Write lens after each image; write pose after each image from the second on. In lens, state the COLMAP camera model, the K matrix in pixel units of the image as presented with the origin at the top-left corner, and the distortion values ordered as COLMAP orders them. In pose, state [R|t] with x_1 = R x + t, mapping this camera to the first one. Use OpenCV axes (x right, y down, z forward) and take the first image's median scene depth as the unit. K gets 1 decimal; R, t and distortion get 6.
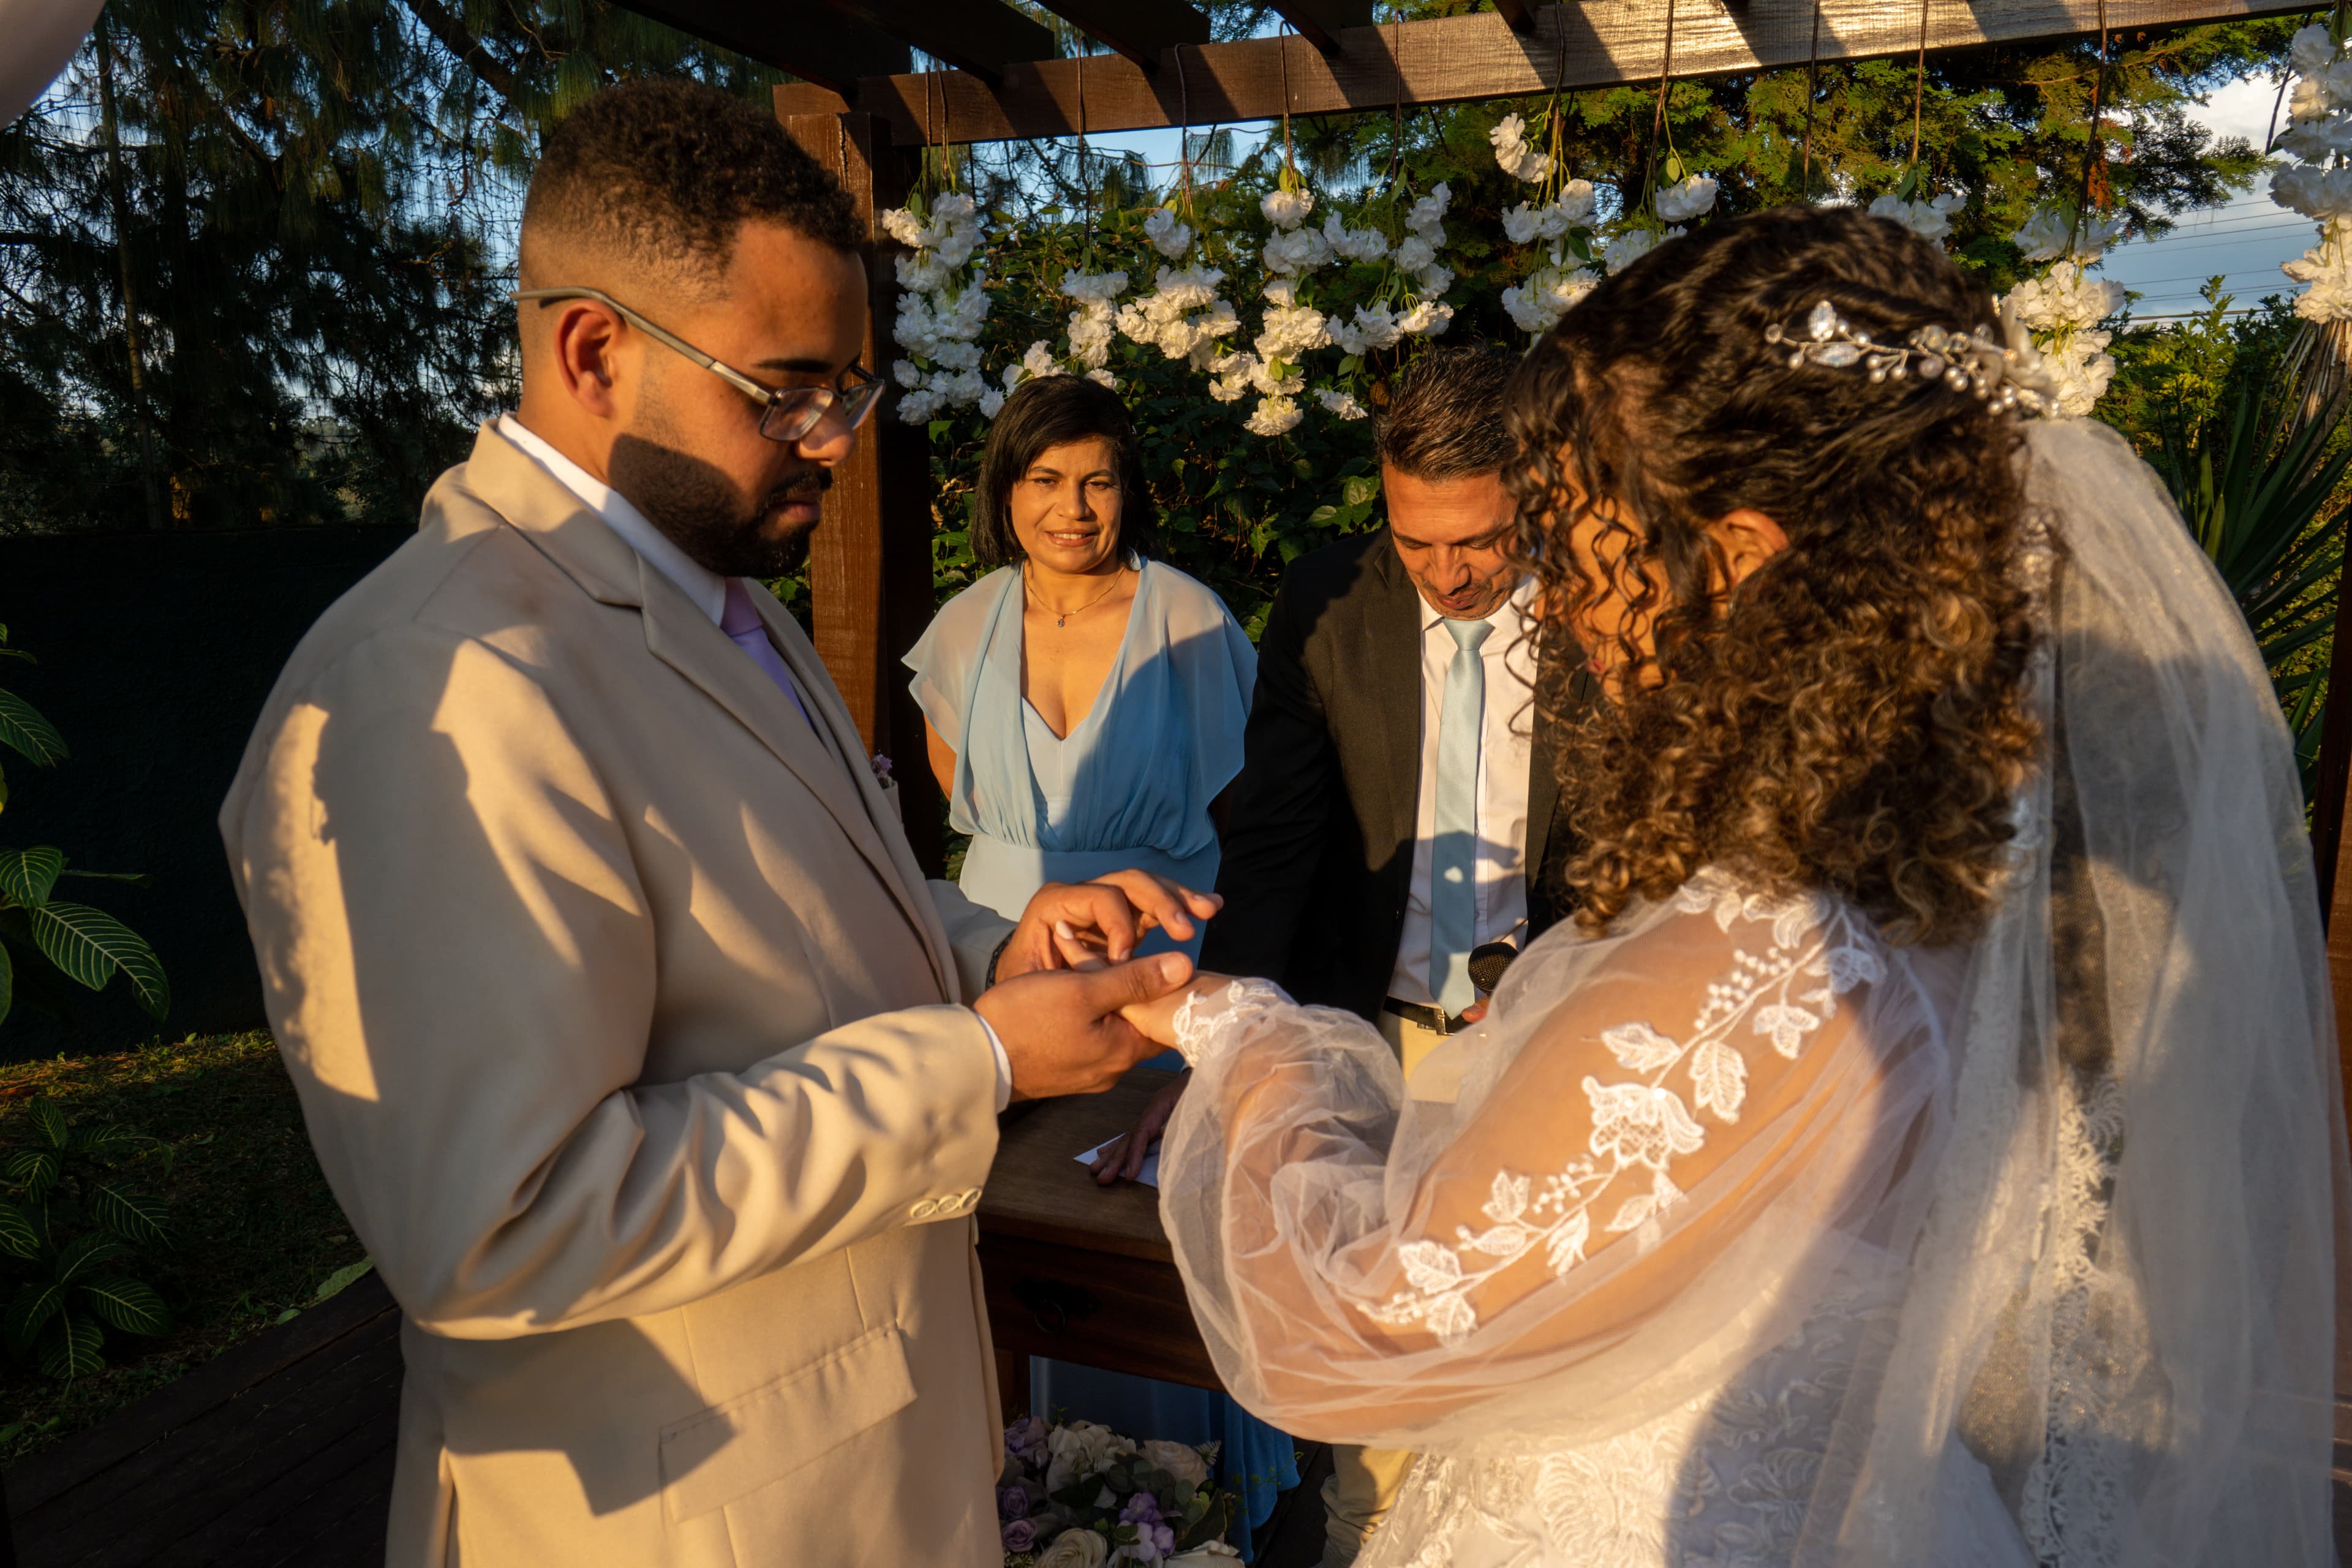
lens RADIAL K [[1589.9, 0, 1176.0], [0, 1589.9, 784.0], [0, 0, 1]] dist [-0.005923, -0.002191]
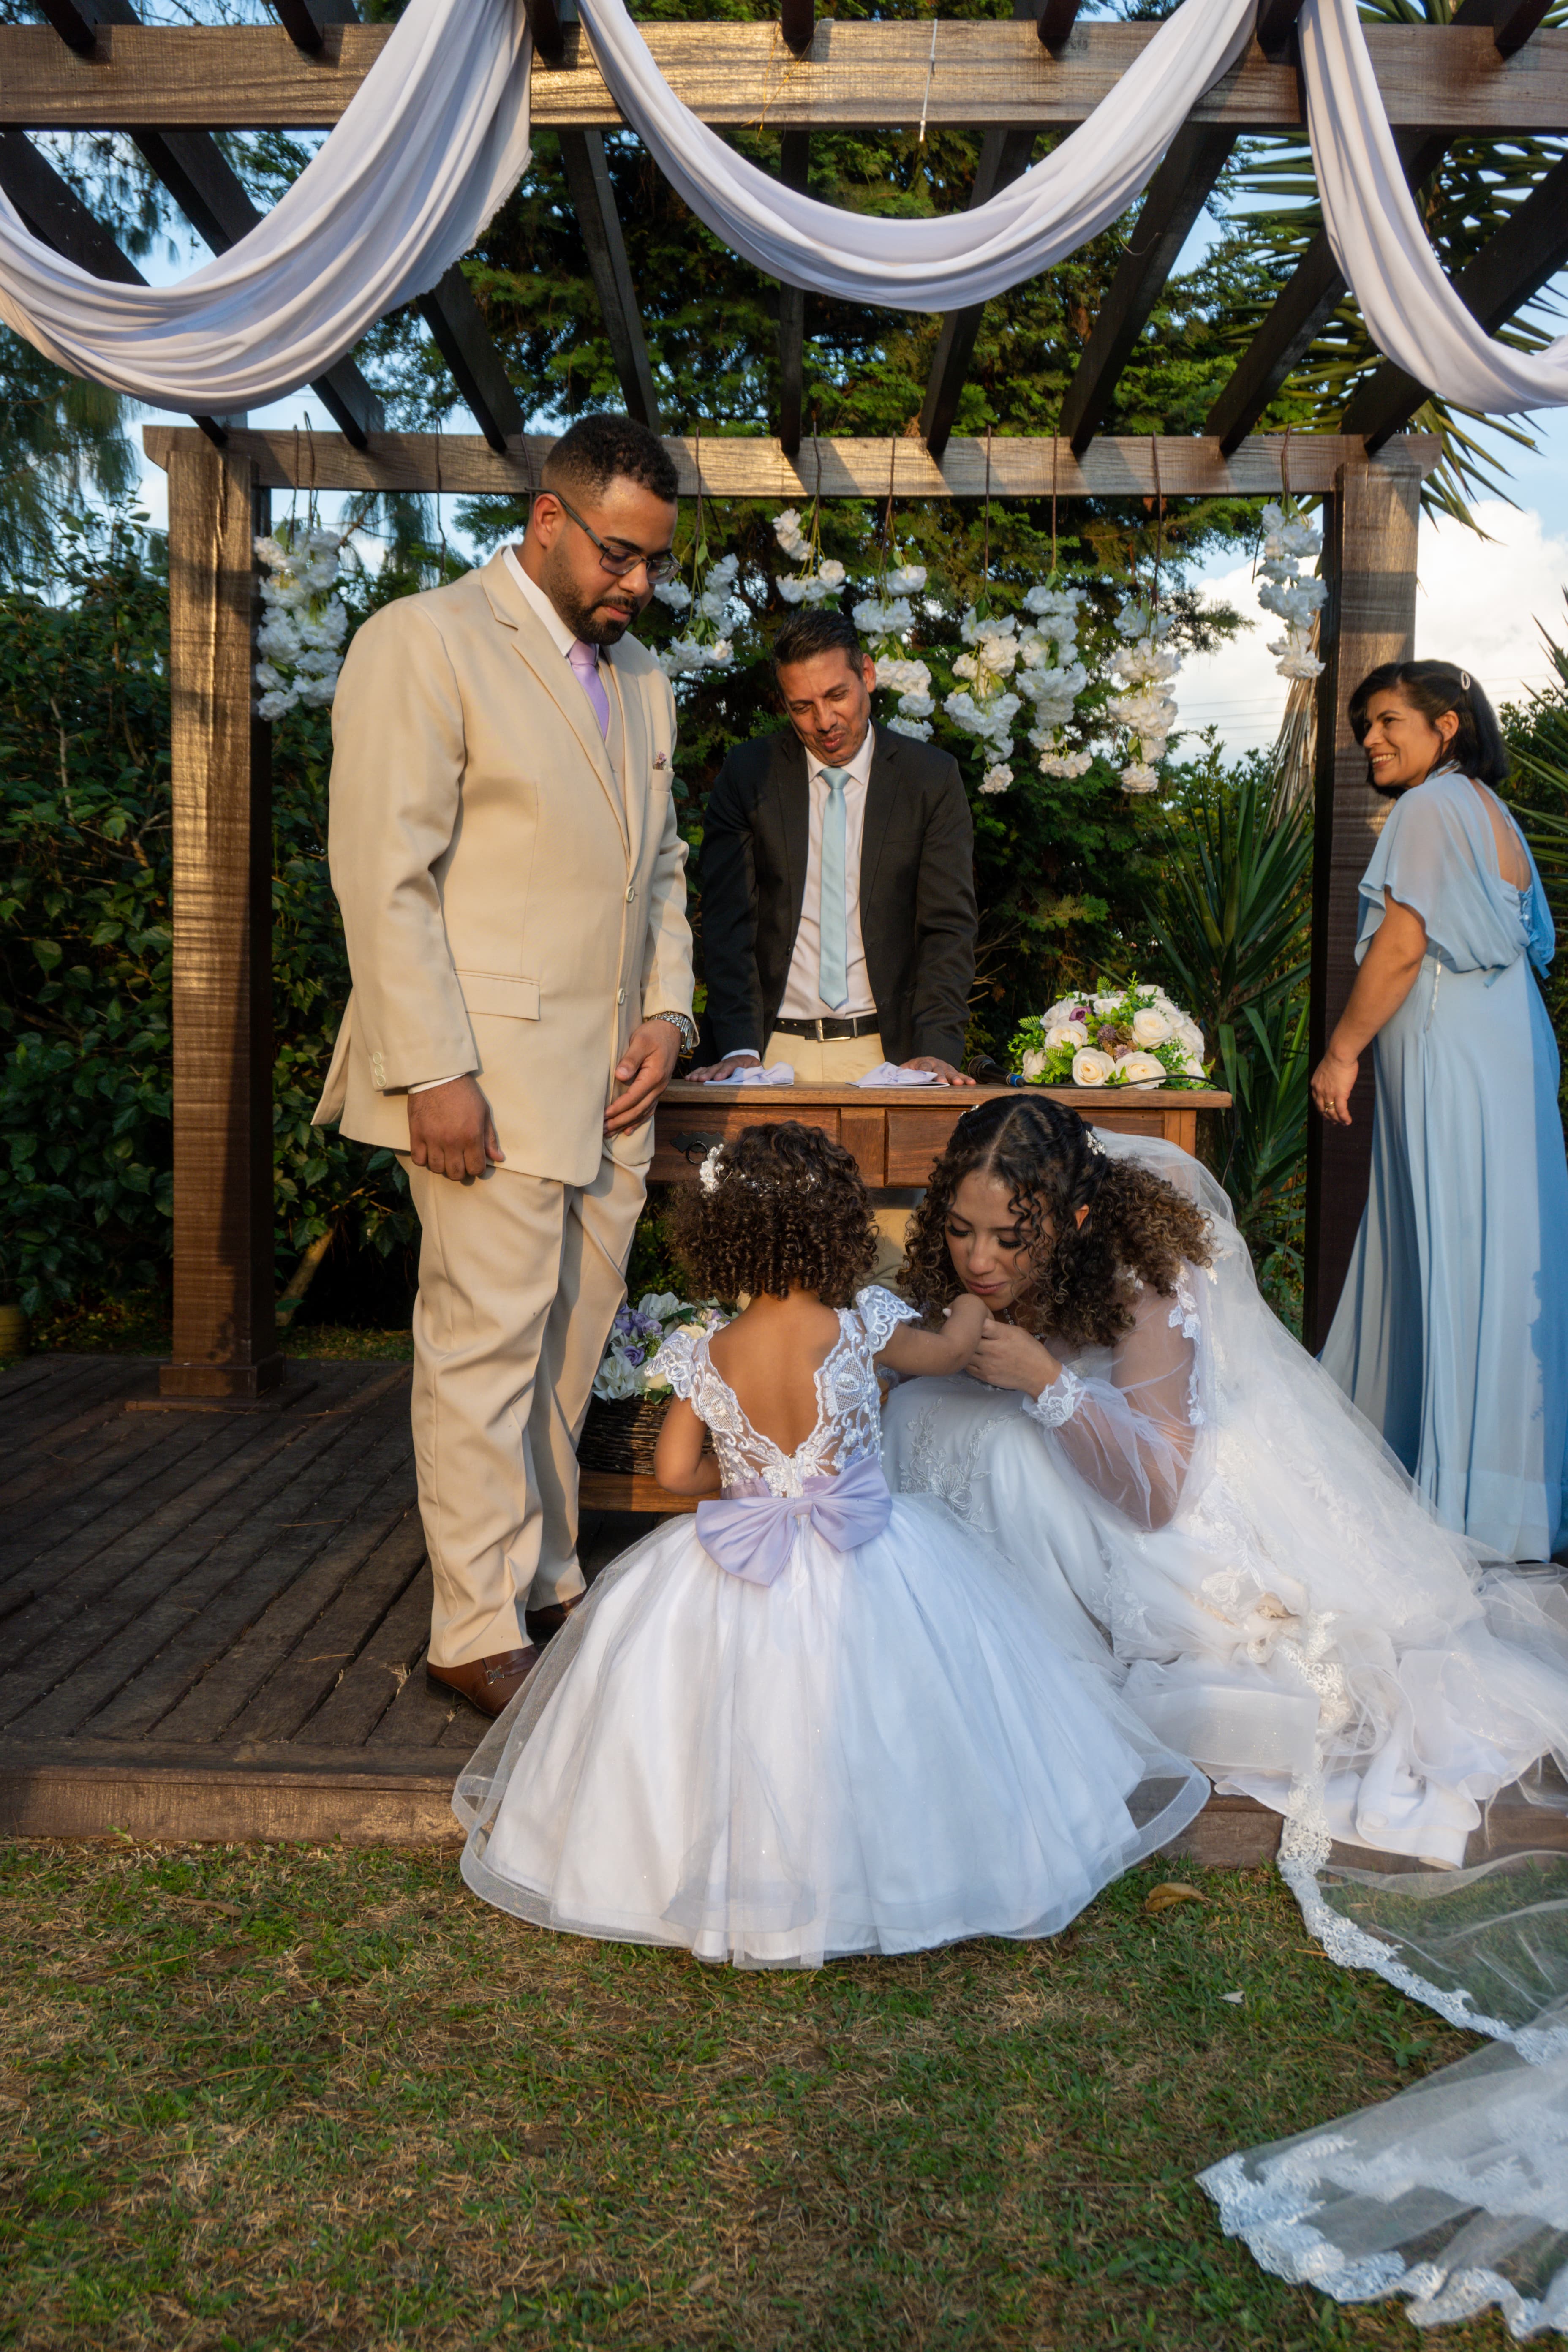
lens RADIAL K [[2131.8, 0, 784.0], [0, 2131.8, 1176.0], [0, 0, 1]] dist [-0.000226, 0.000436]
pose [[0.929152, -0.009896, 0.369564, -0.403903], [0.052692, 0.992981, -0.105890, 0.294455], [-0.365922, 0.117861, 0.923152, -0.542172]]
